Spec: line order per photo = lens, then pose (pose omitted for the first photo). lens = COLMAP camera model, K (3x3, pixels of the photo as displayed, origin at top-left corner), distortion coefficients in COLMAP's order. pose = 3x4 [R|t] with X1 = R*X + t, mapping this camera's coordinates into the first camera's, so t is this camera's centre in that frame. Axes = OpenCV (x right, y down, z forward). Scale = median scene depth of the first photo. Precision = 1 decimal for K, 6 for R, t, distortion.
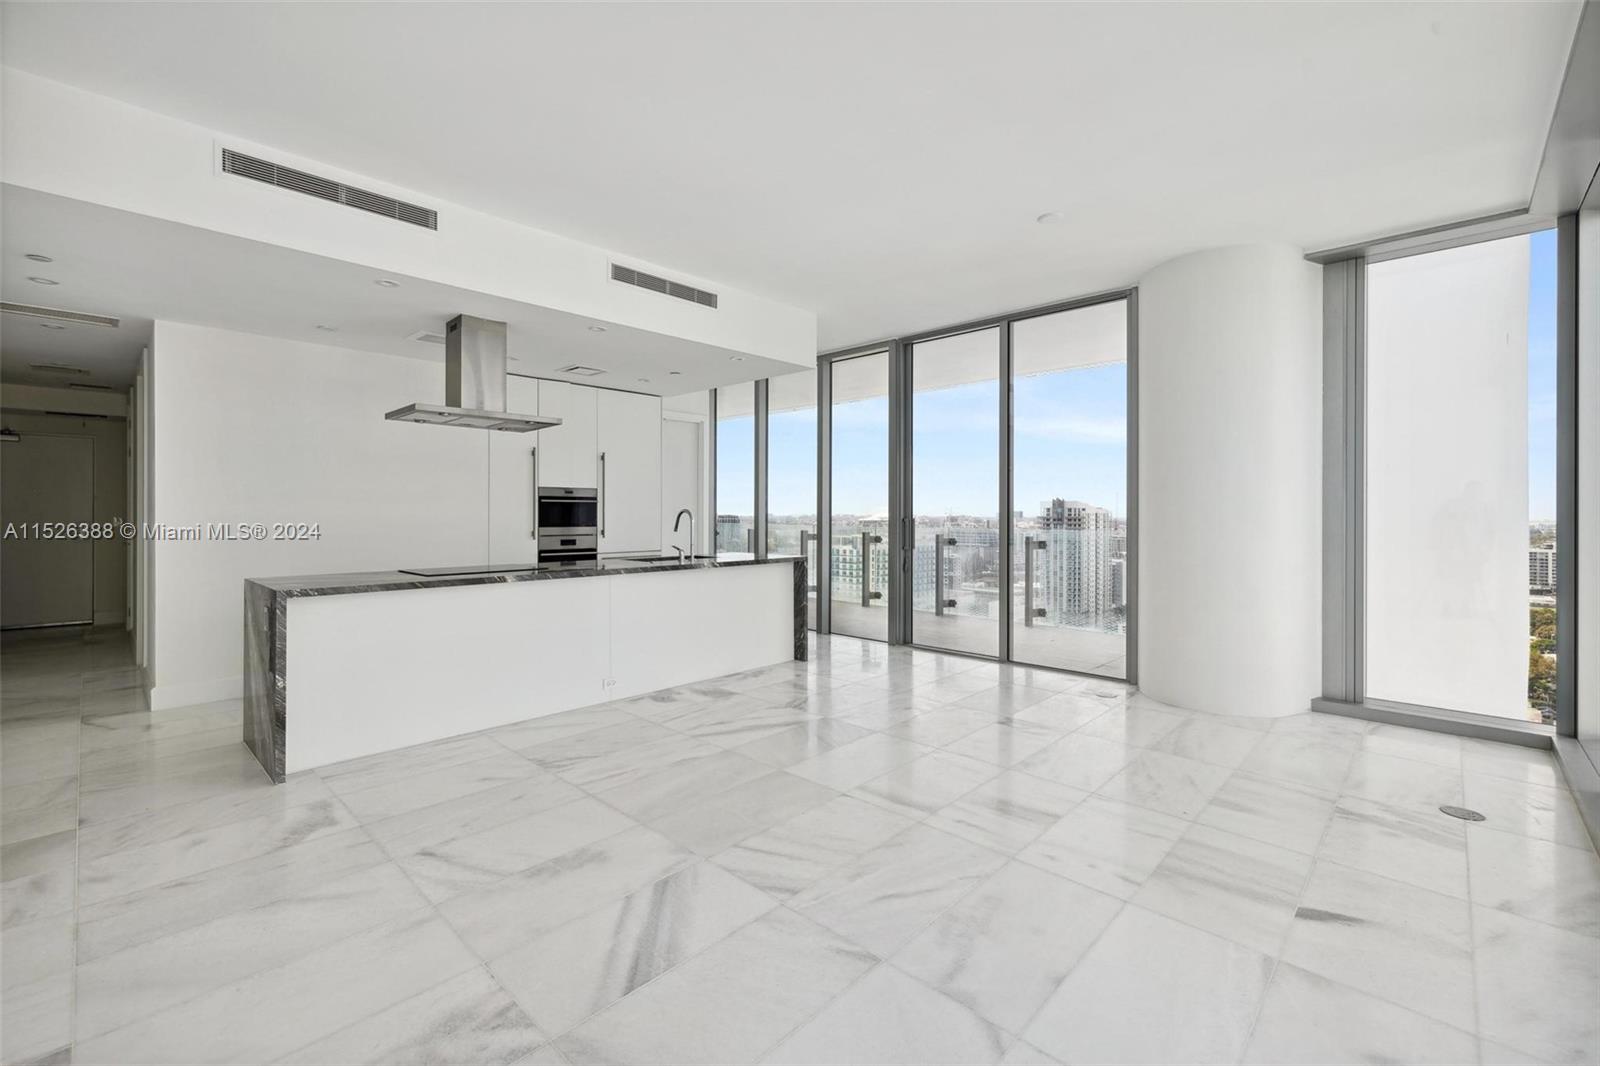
lens RADIAL K [[678.8, 0, 788.0], [0, 678.8, 524.2], [0, 0, 1]] dist [0.005107, 0.000323]
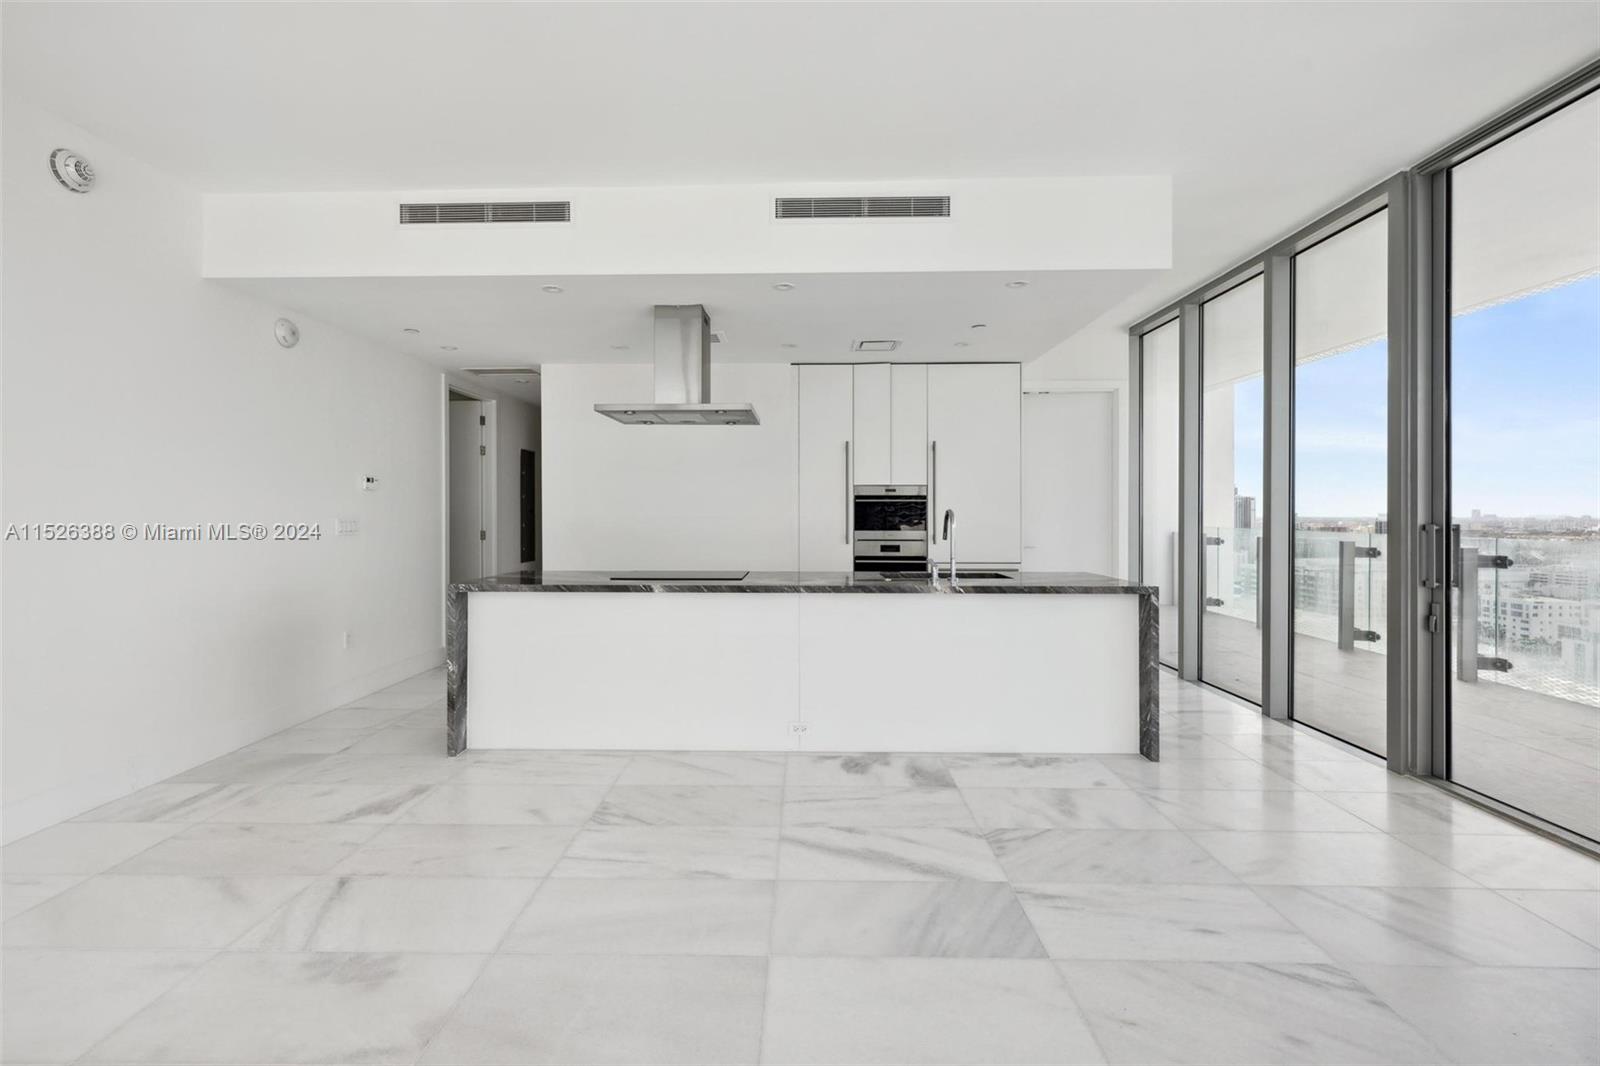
lens RADIAL K [[678.8, 0, 793.9], [0, 678.8, 519.4], [0, 0, 1]] dist [0.005107, 0.000323]
pose [[0.679325, 0.003869, -0.733827, 0.375240], [-0.010606, 0.999933, -0.004547, -0.008246], [0.733761, 0.010872, 0.679321, 0.538917]]
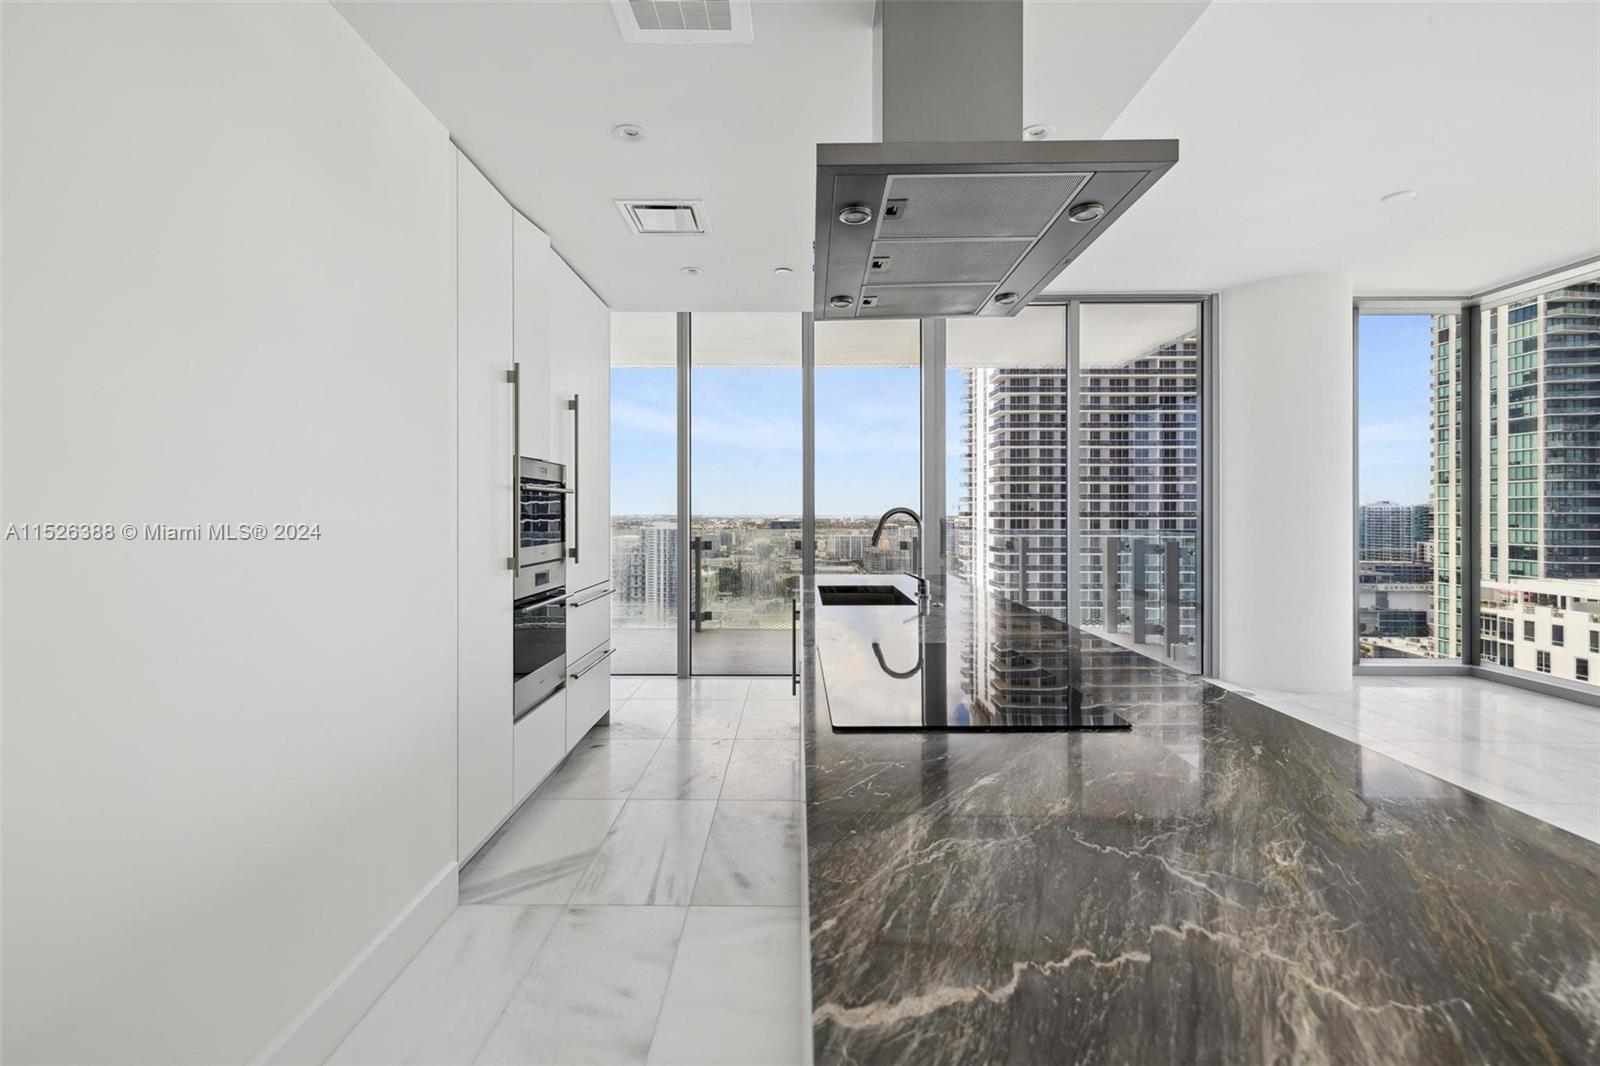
lens RADIAL K [[678.8, 0, 796.4], [0, 678.8, 510.5], [0, 0, 1]] dist [0.005107, 0.000323]
pose [[0.719151, -0.002336, 0.694850, -0.727823], [0.014934, 0.999815, -0.012095, -0.014588], [-0.694694, 0.019075, 0.719053, 0.685257]]
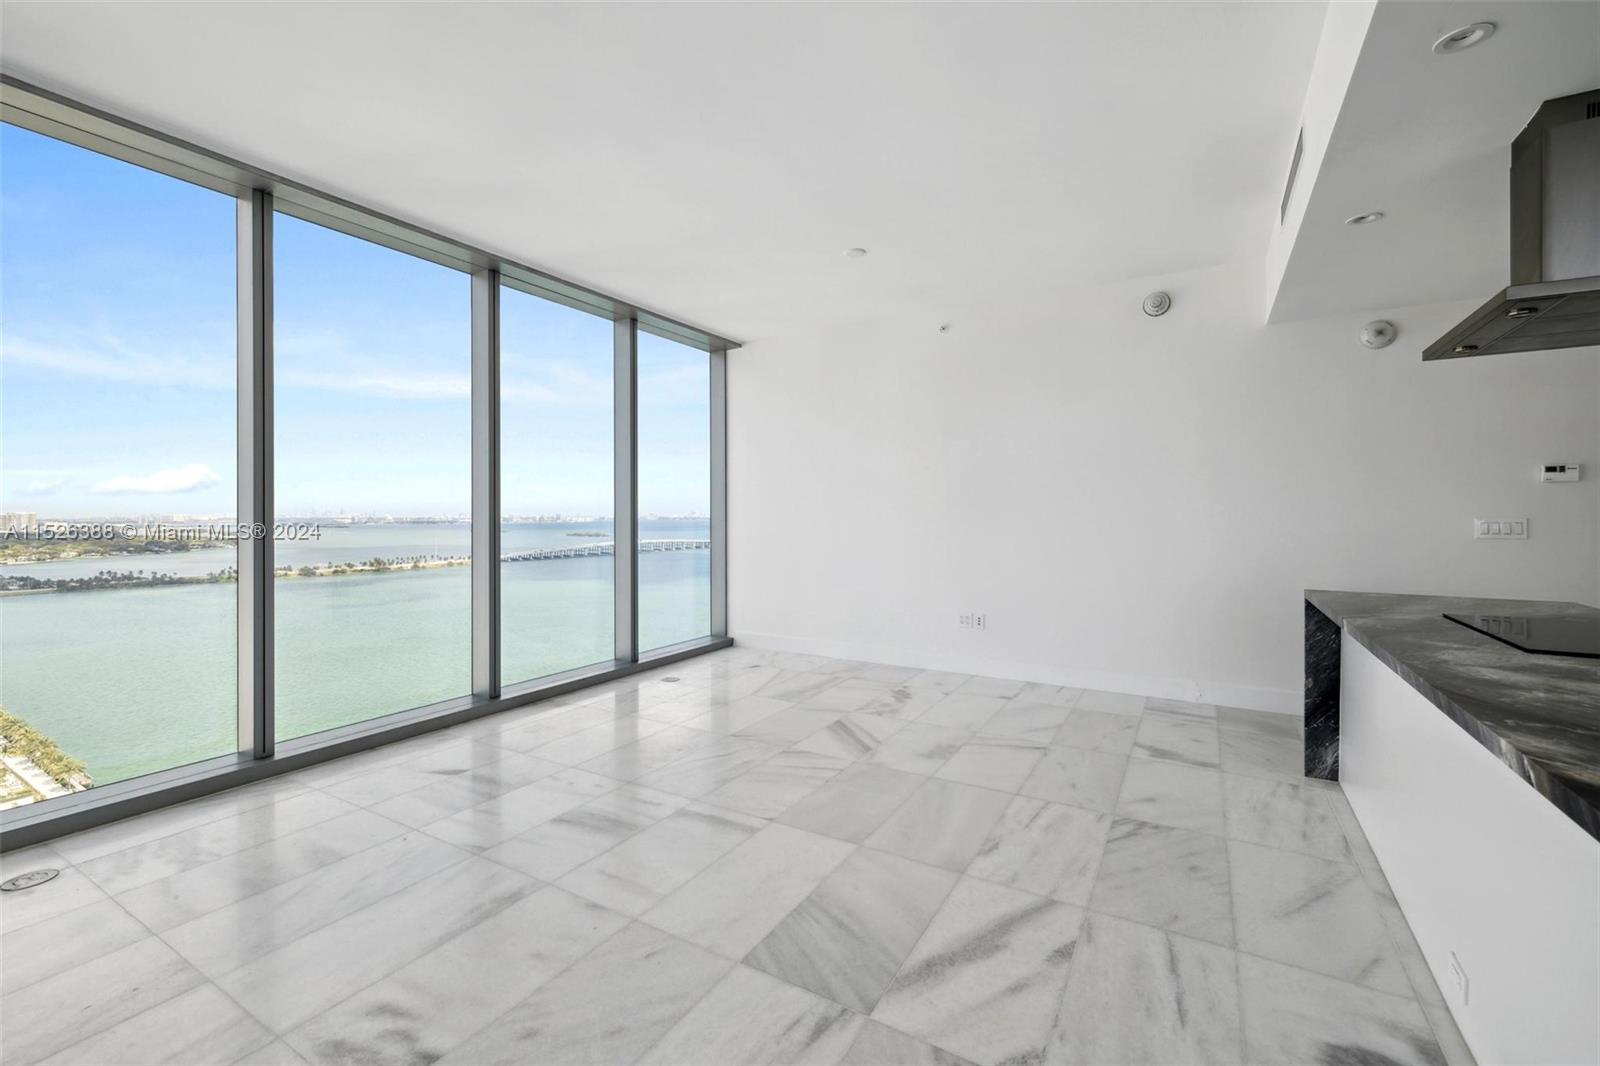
lens RADIAL K [[678.8, 0, 789.0], [0, 678.8, 535.3], [0, 0, 1]] dist [0.005107, 0.000323]
pose [[-0.974829, 0.006279, -0.222864, 0.209850], [-0.004606, 0.998823, 0.048287, -0.027236], [0.222904, 0.048098, -0.973653, 1.508591]]
